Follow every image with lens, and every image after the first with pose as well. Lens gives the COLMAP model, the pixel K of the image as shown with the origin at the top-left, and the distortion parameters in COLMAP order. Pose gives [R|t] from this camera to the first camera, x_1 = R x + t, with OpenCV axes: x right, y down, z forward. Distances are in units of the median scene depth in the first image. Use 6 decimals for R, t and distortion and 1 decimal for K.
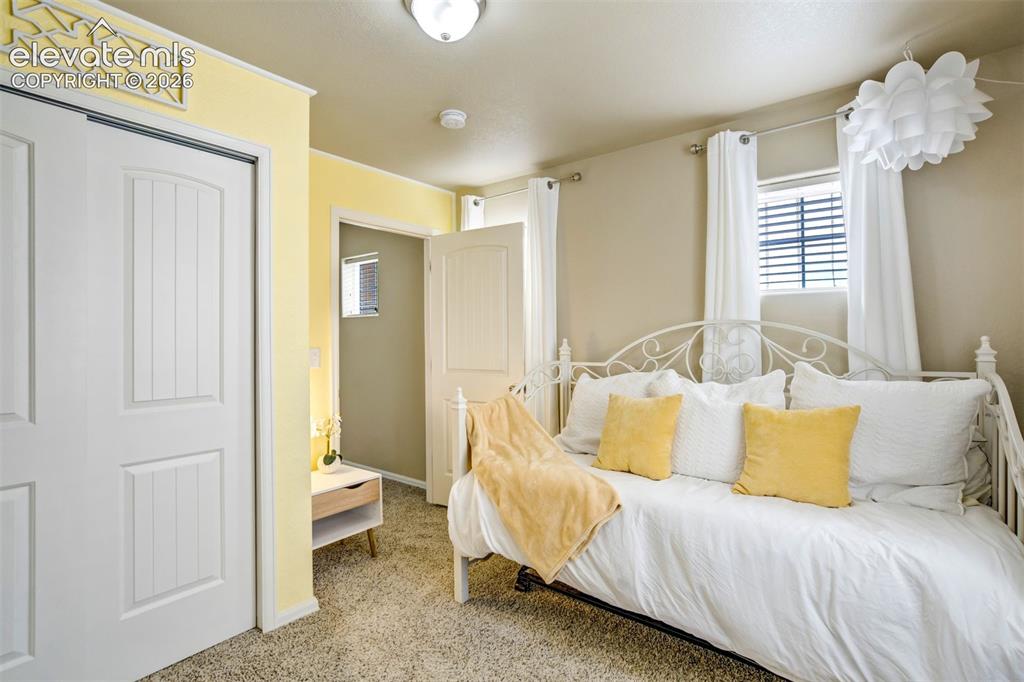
lens RADIAL K [[475.8, 0, 512.4], [0, 475.8, 337.2], [0, 0, 1]] dist [-0.039149, 0.017346]
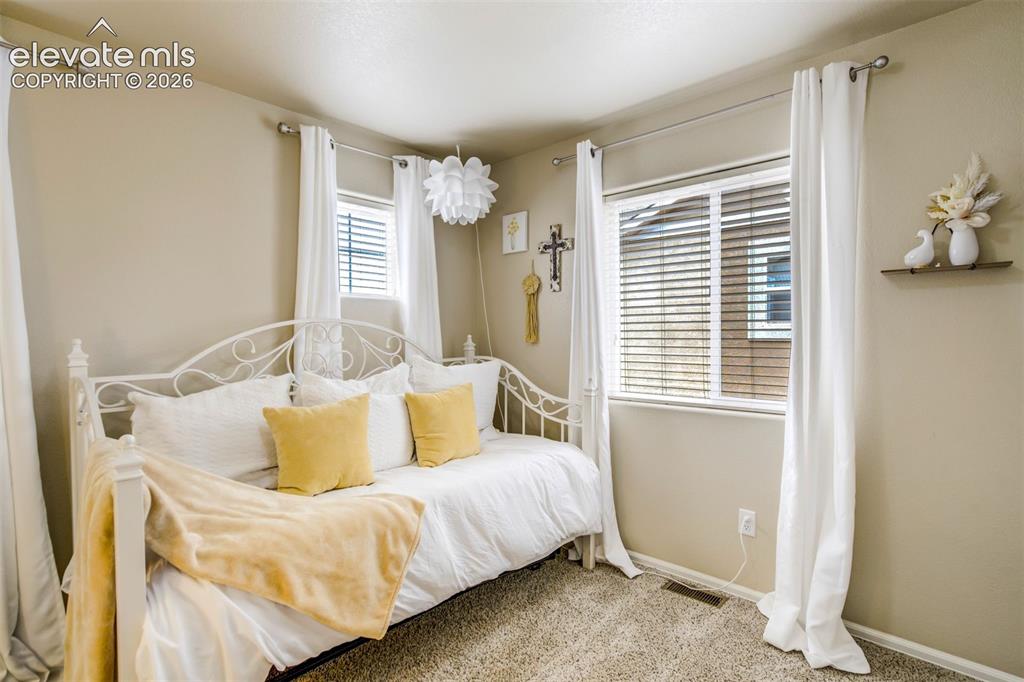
lens RADIAL K [[489.1, 0, 512.0], [0, 489.1, 341.0], [0, 0, 1]] dist [-0.069535, 0.018726]
pose [[0.091290, -0.010531, 0.995769, -0.695040], [0.006382, 0.999930, 0.009990, 0.004326], [-0.995804, 0.005443, 0.091351, 0.675451]]
